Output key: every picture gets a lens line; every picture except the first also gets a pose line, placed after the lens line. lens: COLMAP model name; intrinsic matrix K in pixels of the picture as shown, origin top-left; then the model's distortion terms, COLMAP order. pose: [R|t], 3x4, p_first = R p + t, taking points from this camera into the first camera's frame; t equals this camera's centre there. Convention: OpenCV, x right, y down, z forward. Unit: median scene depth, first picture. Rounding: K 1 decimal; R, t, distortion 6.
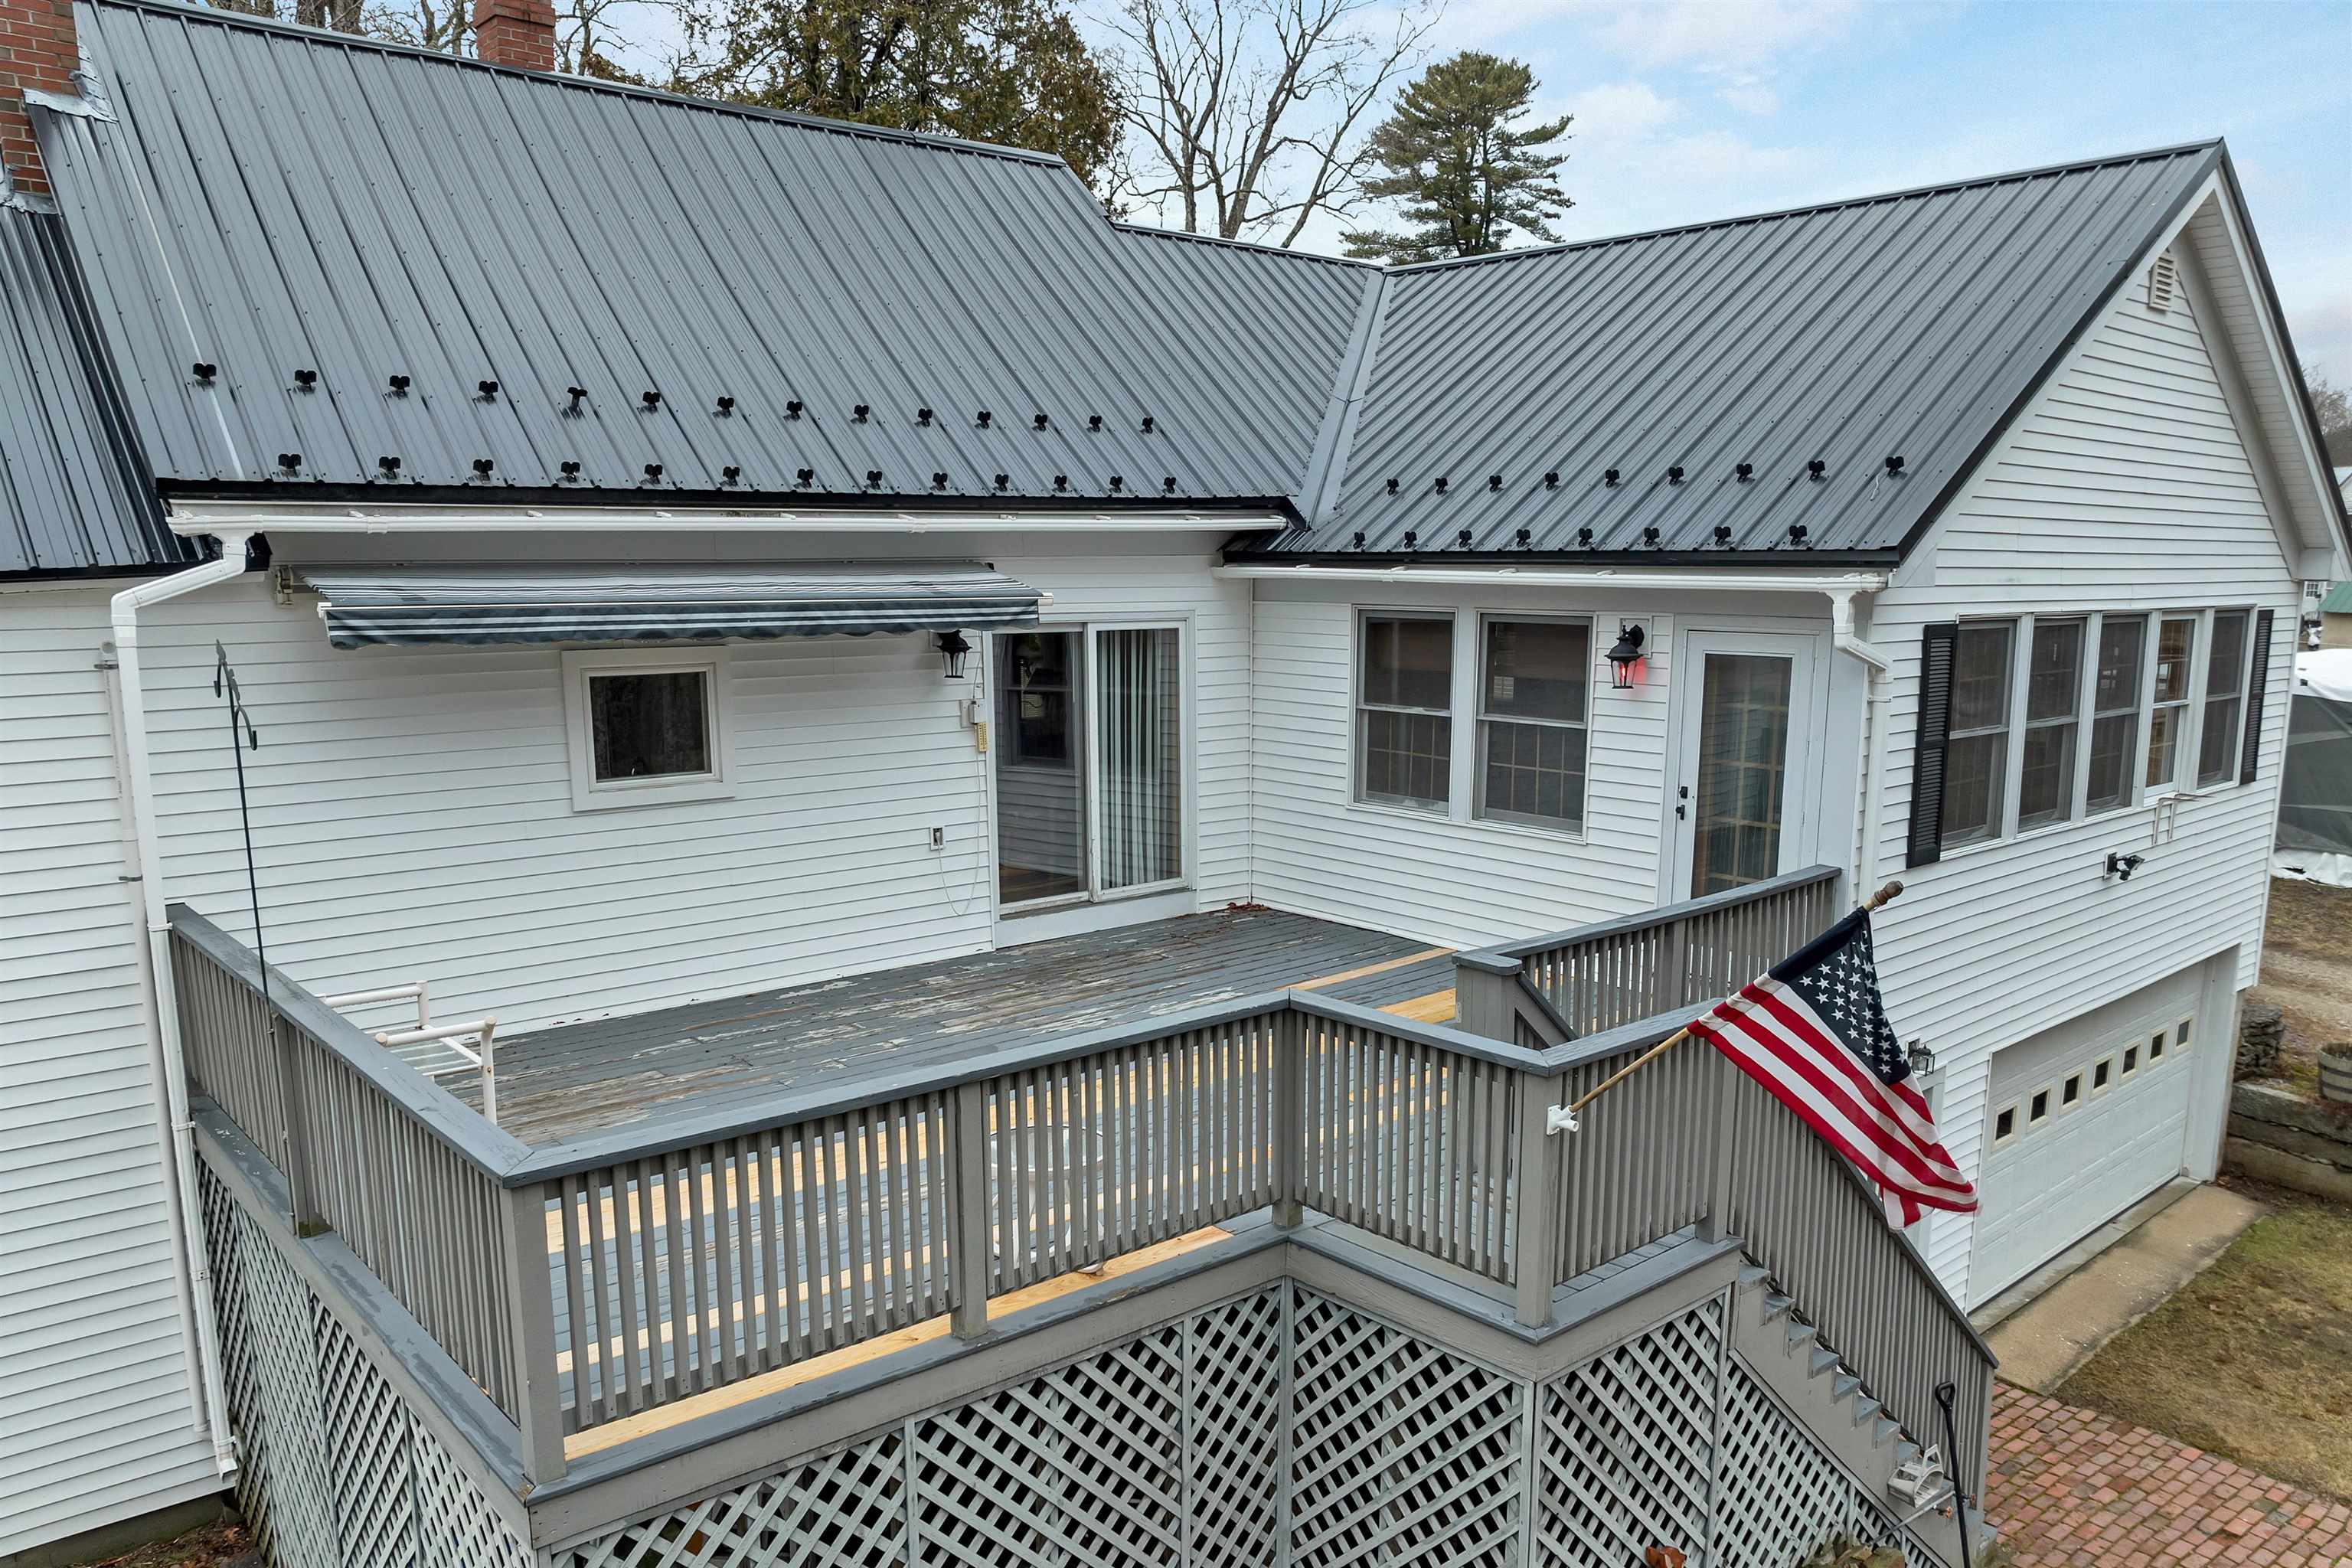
lens RADIAL K [[1696.7, 0, 1187.0], [0, 1696.7, 826.0], [0, 0, 1]] dist [-0.040552, 0.002493]
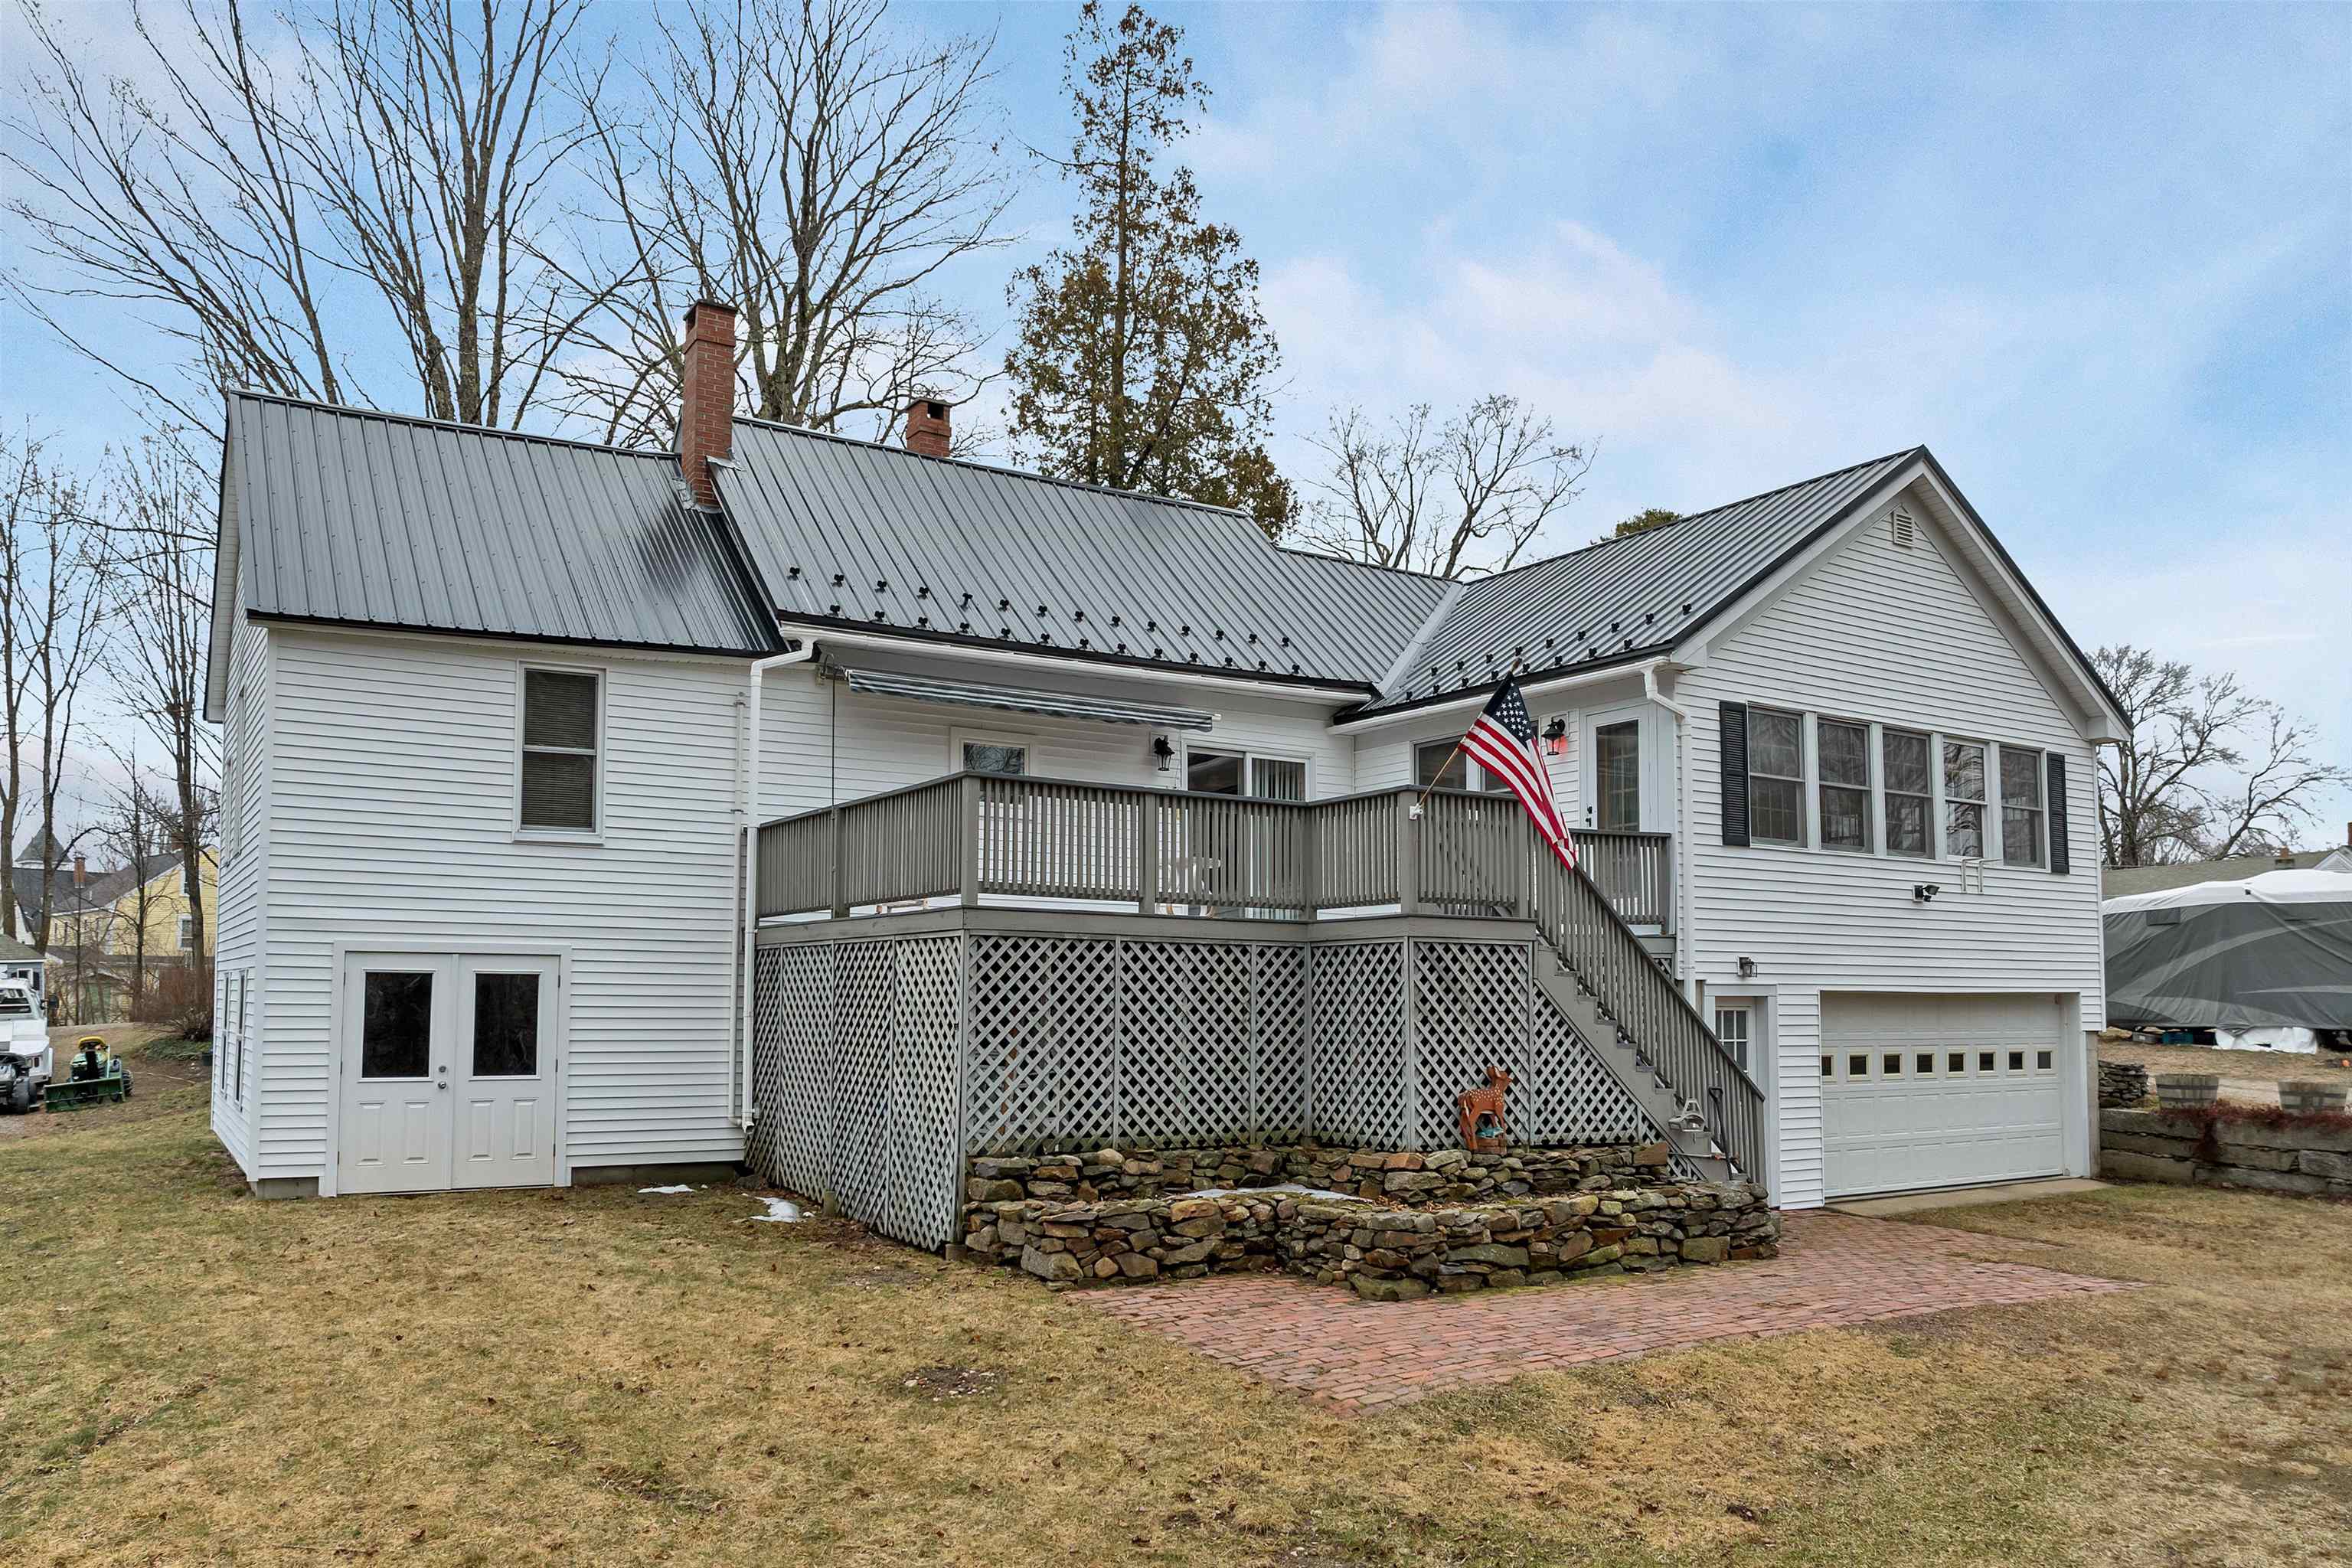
lens RADIAL K [[1696.7, 0, 1172.3], [0, 1696.7, 800.8], [0, 0, 1]] dist [-0.040552, 0.002493]
pose [[0.988412, -0.012233, -0.151299, 0.160234], [-0.030482, 0.960449, -0.276783, 0.516259], [0.148701, 0.278187, 0.948947, -0.754485]]
